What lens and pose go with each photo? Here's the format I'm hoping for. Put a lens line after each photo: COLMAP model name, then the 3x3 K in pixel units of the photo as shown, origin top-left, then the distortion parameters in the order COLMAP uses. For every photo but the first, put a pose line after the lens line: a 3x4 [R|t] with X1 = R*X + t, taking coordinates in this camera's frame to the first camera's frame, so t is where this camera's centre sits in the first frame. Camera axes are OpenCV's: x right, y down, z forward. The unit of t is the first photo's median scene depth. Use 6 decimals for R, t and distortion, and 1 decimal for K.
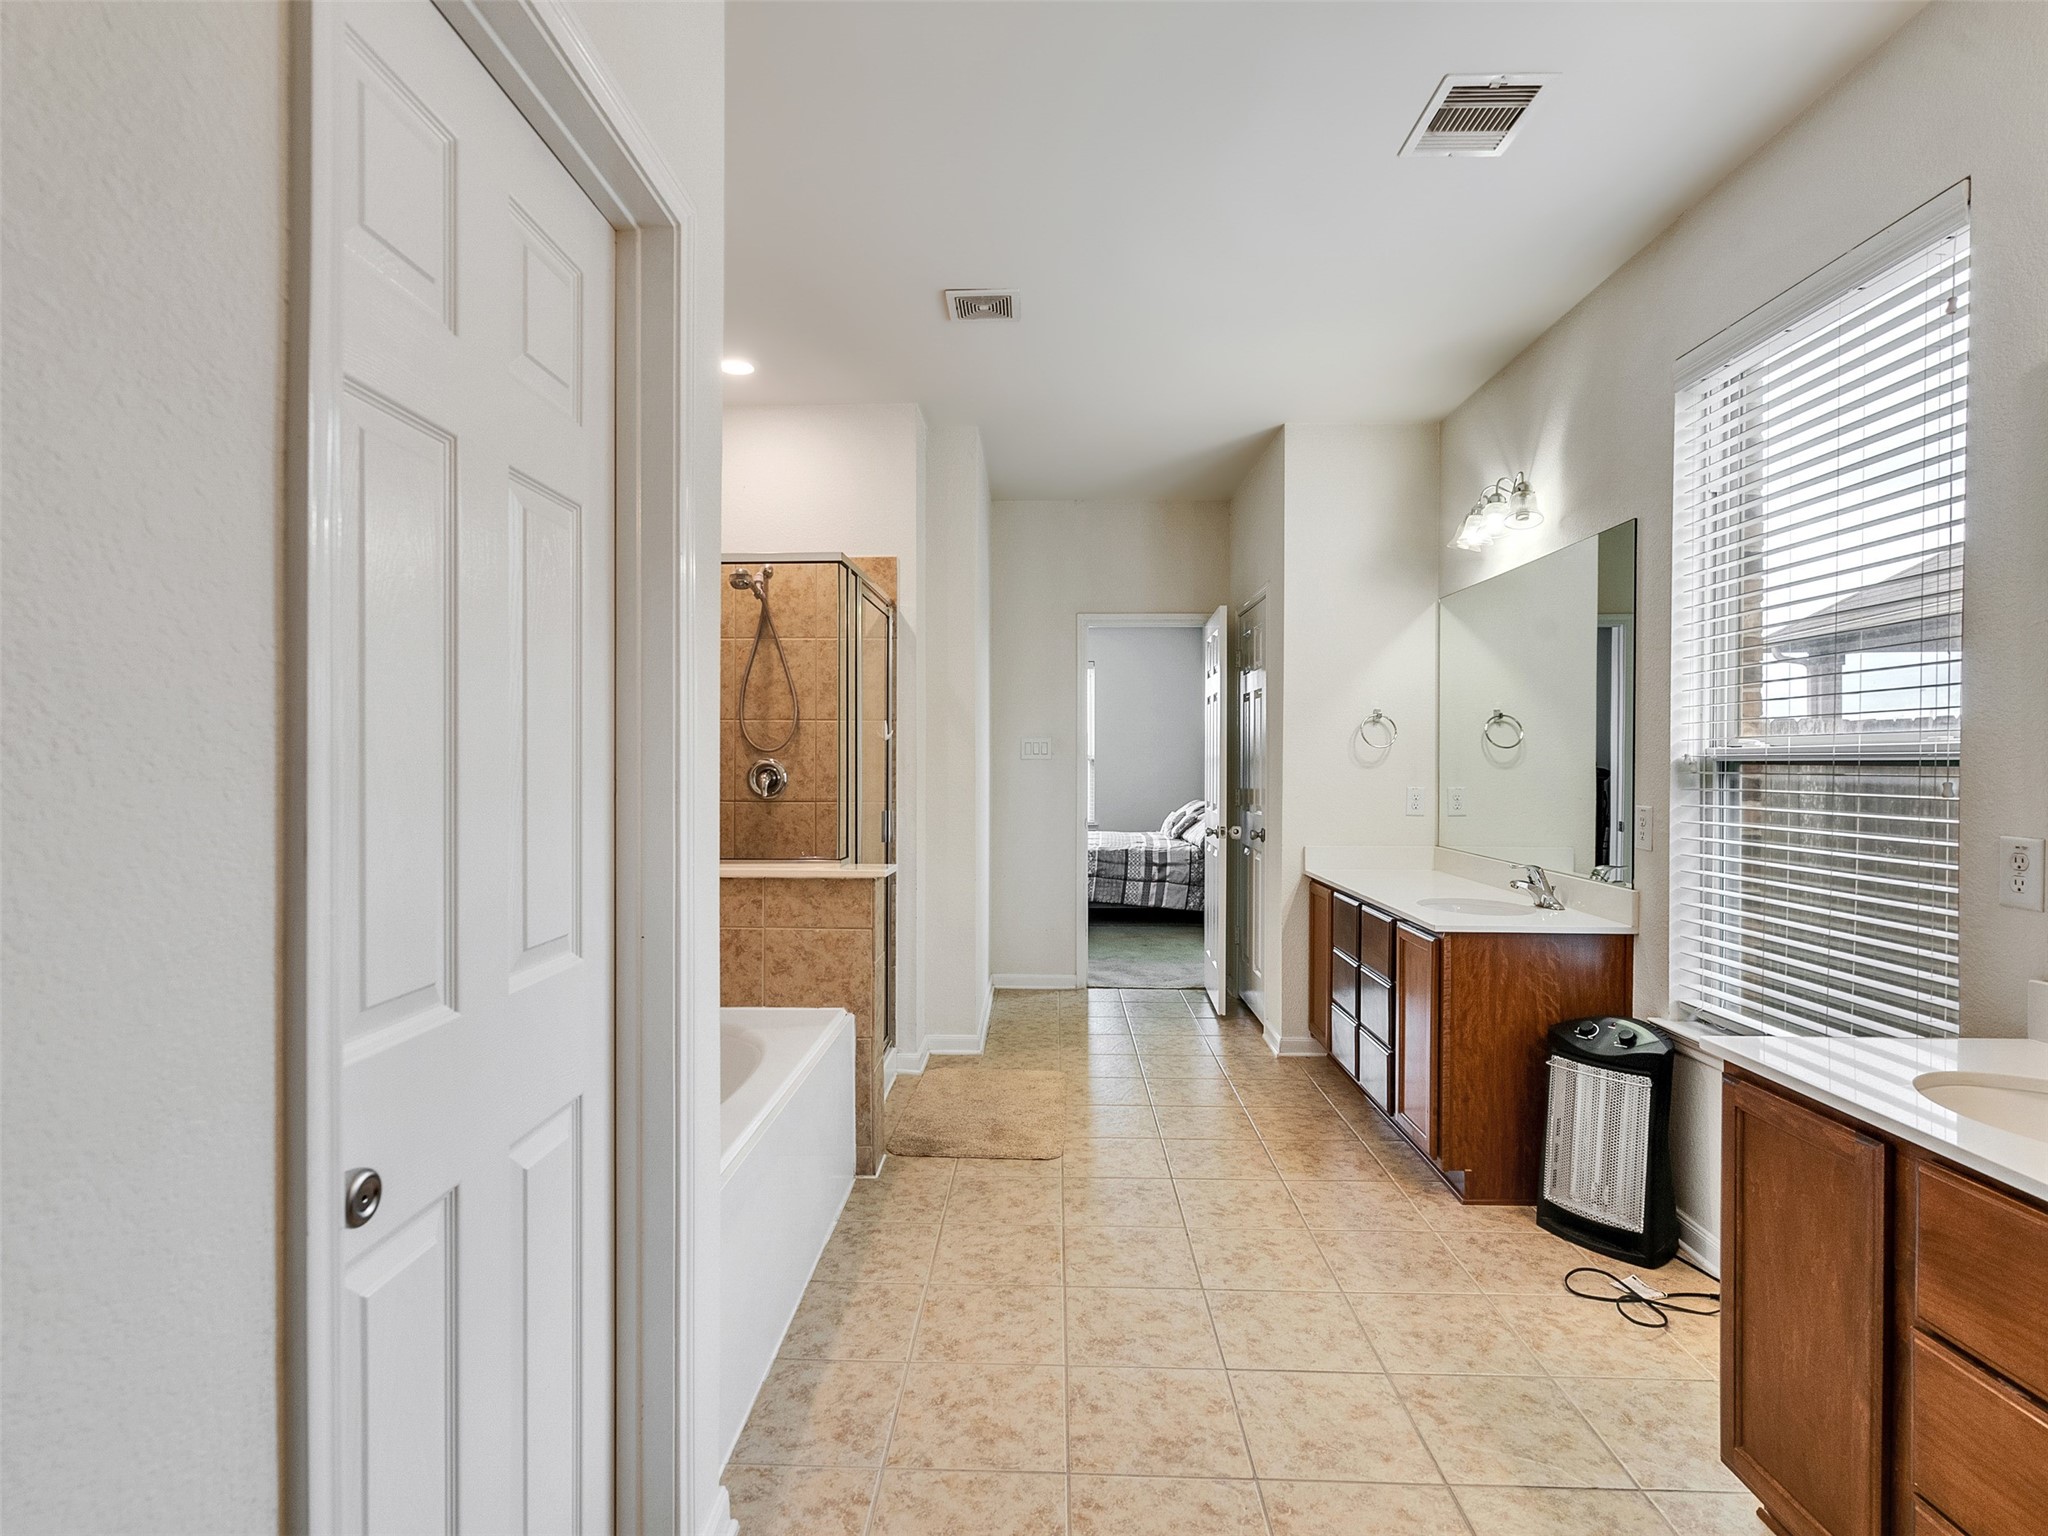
lens RADIAL K [[1041.3, 0, 1021.5], [0, 1041.3, 767.9], [0, 0, 1]] dist [-0.005713, 0.001739]
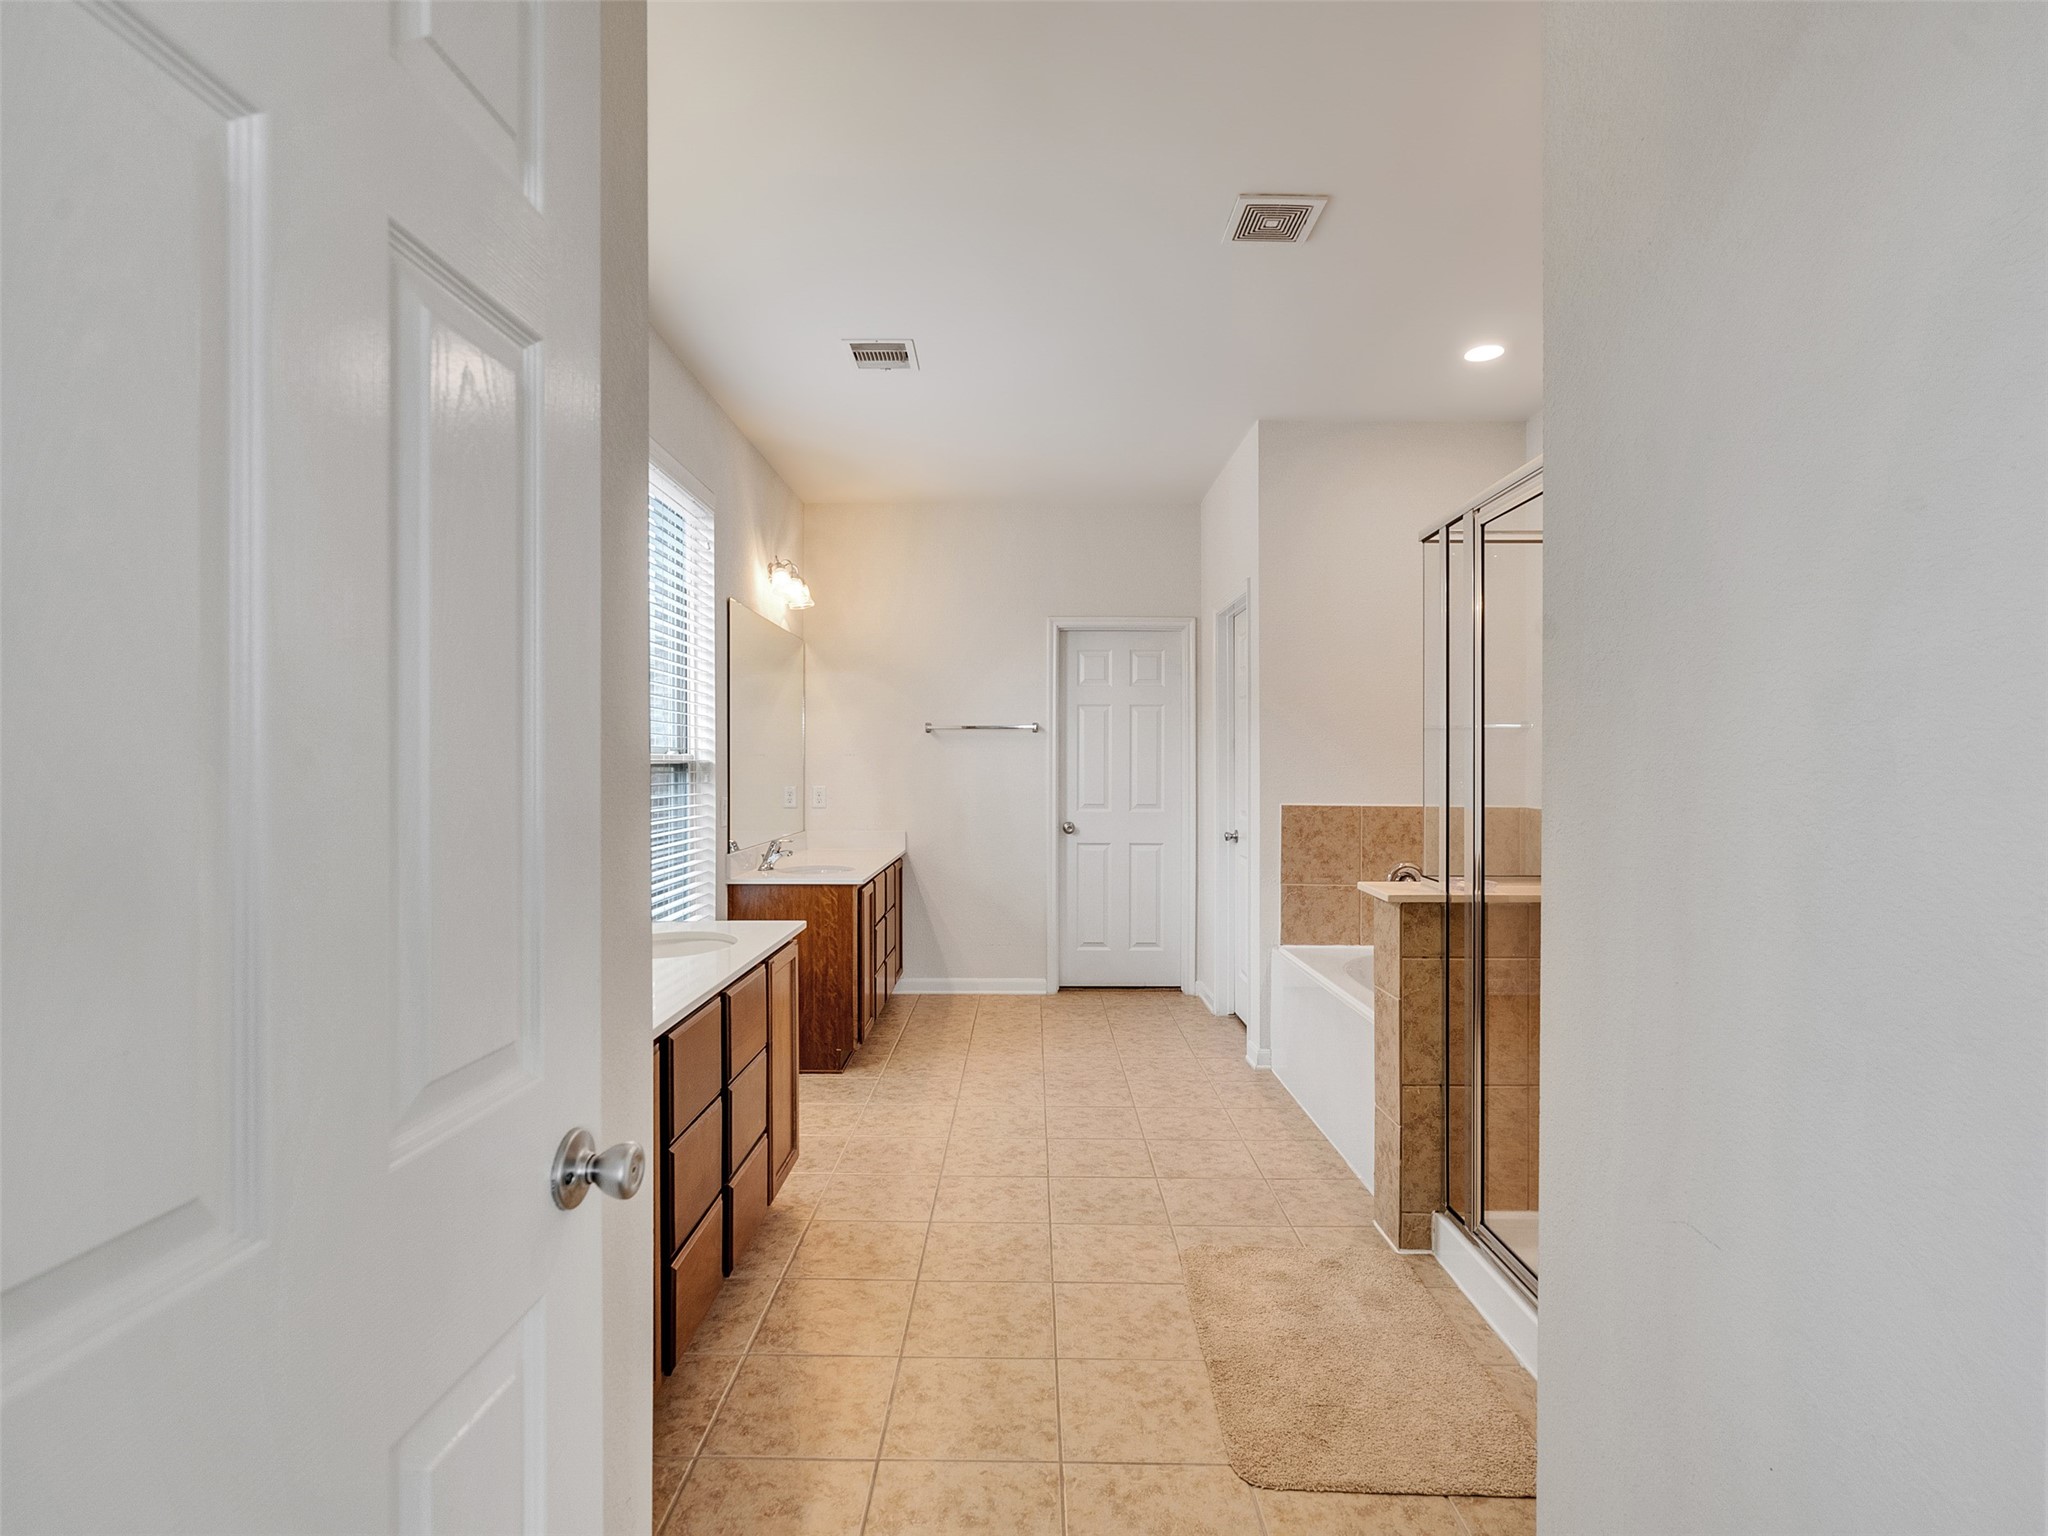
lens RADIAL K [[1041.3, 0, 1024.0], [0, 1041.3, 768.7], [0, 0, 1]] dist [-0.005713, 0.001739]
pose [[-0.999707, -0.002884, -0.024039, 0.262564], [-0.003080, 0.999962, 0.008117, -0.013775], [0.024015, 0.008189, -0.999678, 2.632511]]
